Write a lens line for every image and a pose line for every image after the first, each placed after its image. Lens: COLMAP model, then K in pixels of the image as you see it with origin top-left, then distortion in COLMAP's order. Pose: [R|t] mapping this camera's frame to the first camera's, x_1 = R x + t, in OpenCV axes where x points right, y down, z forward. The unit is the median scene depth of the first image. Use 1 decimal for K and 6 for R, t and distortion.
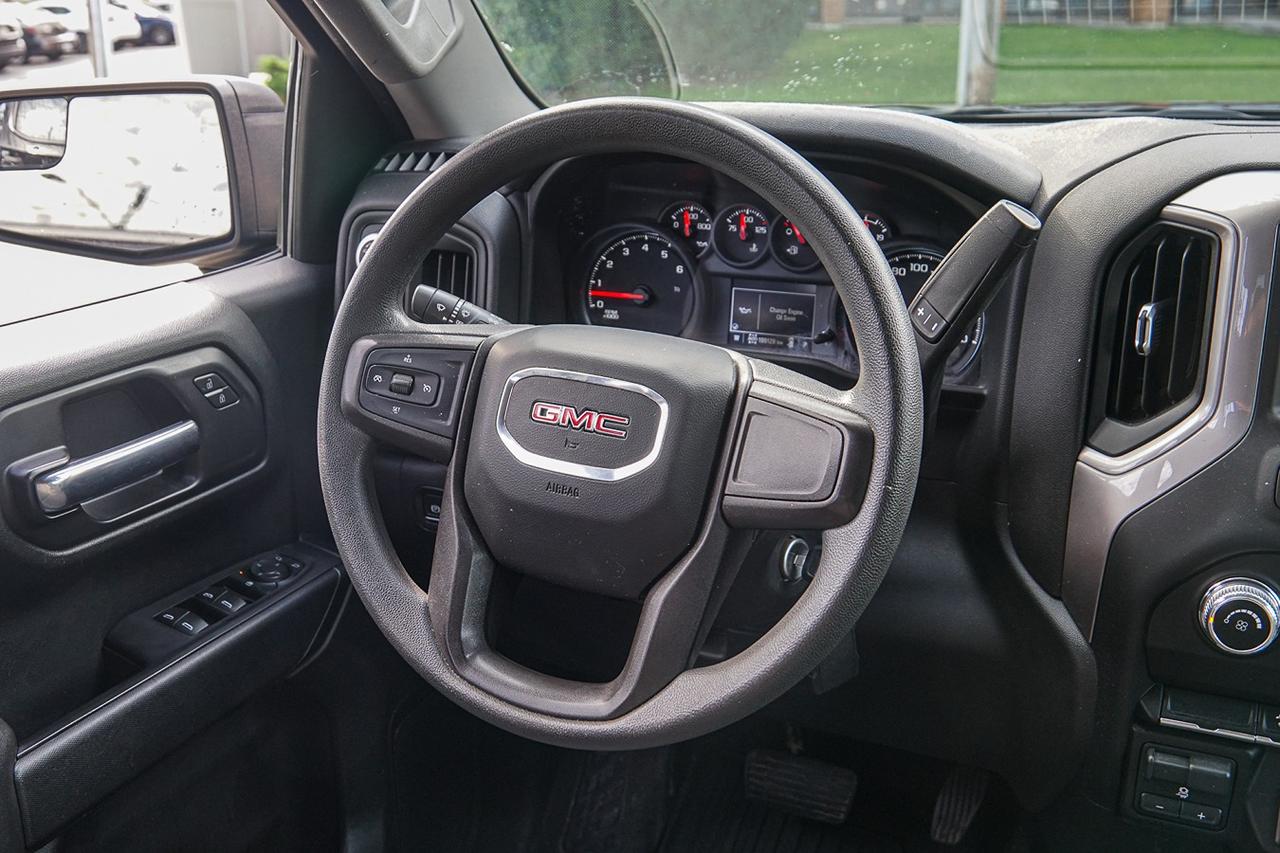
lens RADIAL K [[1190.8, 0, 640.0], [0, 1190.8, 426.5], [0, 0, 1]] dist [-0.134887, 0.100645]
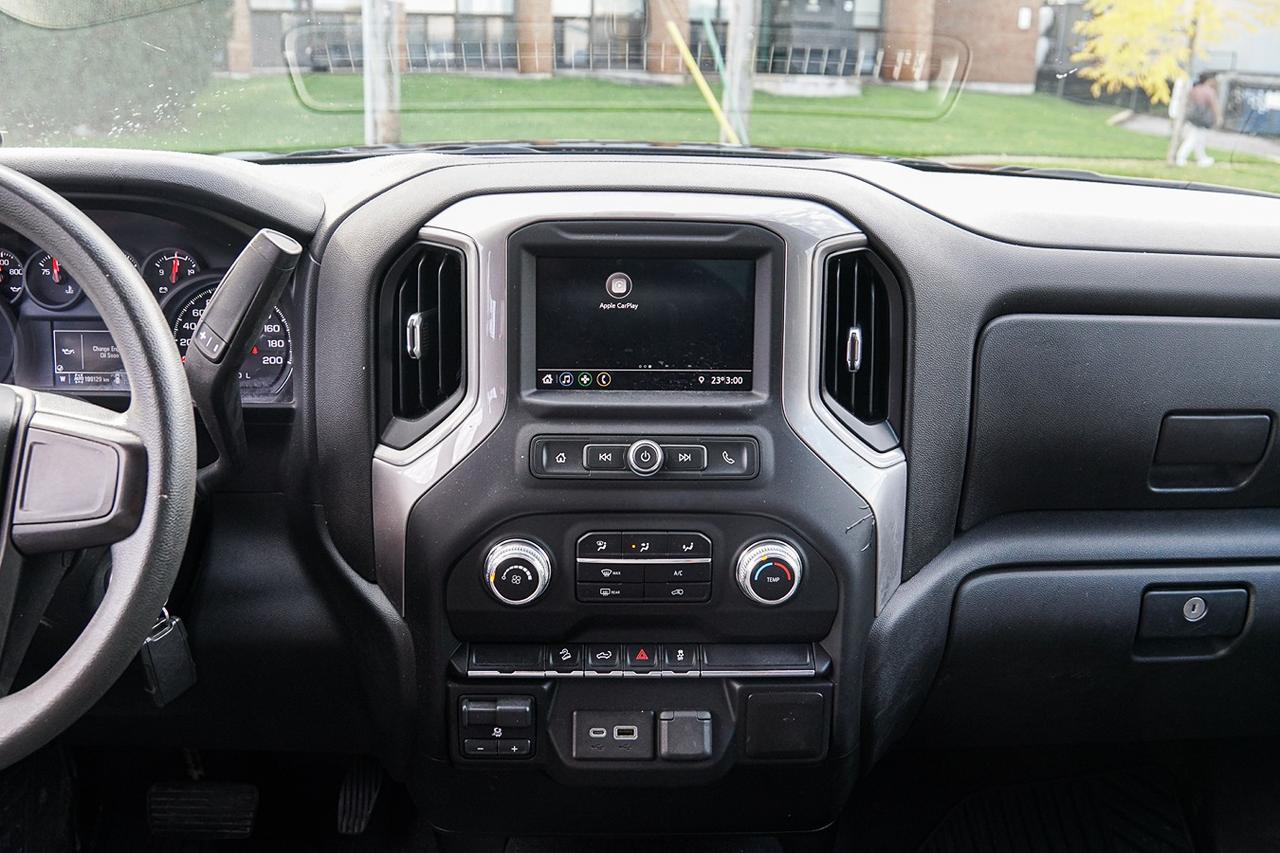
lens RADIAL K [[1154.9, 0, 640.0], [0, 1154.9, 426.5], [0, 0, 1]] dist [-0.141651, 0.110624]
pose [[0.888166, -0.099376, 0.448648, 0.111635], [0.113050, 0.993582, -0.003720, 0.032911], [-0.445399, 0.054023, 0.893701, -0.098070]]
